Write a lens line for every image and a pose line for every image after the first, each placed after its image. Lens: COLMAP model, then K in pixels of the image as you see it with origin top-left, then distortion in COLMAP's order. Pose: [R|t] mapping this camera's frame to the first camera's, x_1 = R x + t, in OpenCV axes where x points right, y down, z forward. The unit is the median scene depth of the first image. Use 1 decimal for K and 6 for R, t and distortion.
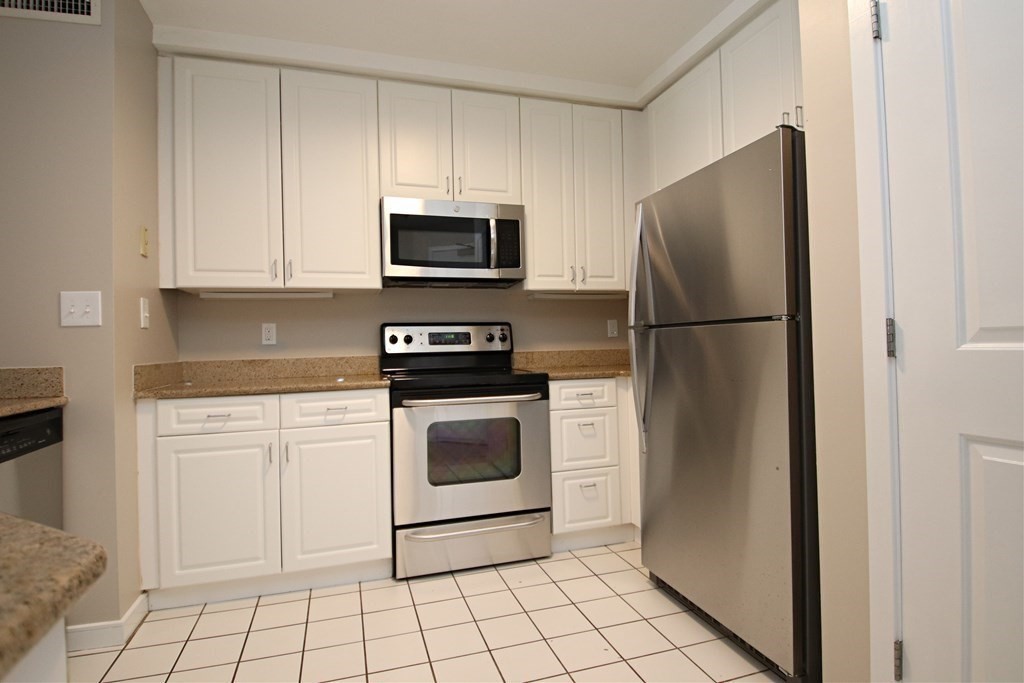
lens RADIAL K [[533.5, 0, 513.9], [0, 533.5, 315.1], [0, 0, 1]] dist [0.023216, -0.034078]
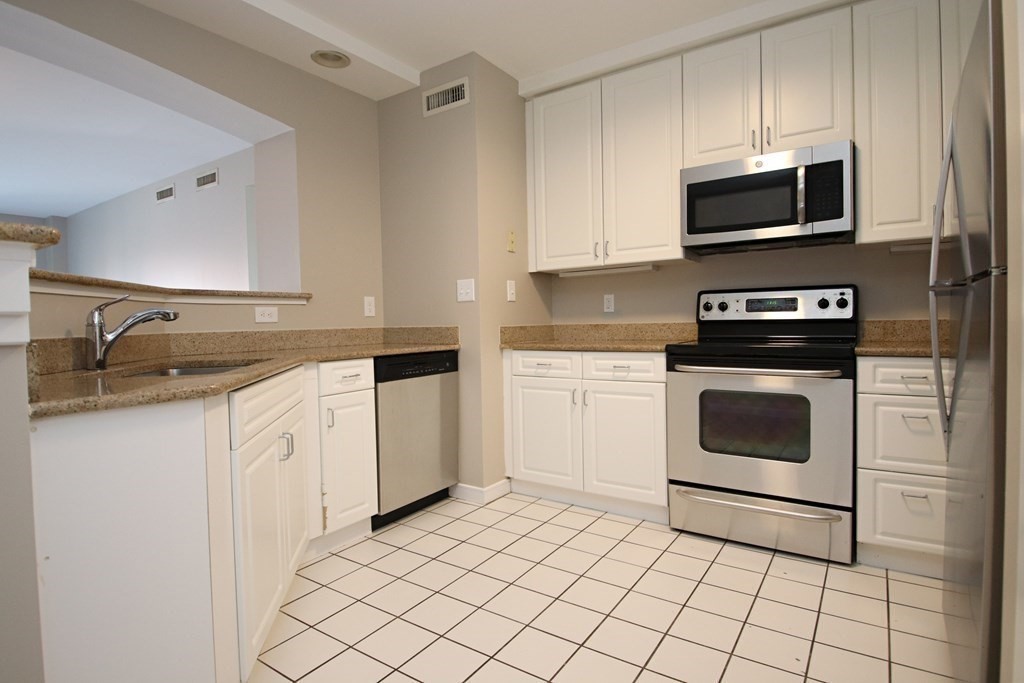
lens RADIAL K [[533.5, 0, 513.9], [0, 533.5, 315.1], [0, 0, 1]] dist [0.023216, -0.034078]
pose [[0.612677, 0.002858, -0.790328, 0.401242], [0.046778, 0.998109, 0.039872, 0.004177], [0.788948, -0.061398, 0.611385, 0.100679]]
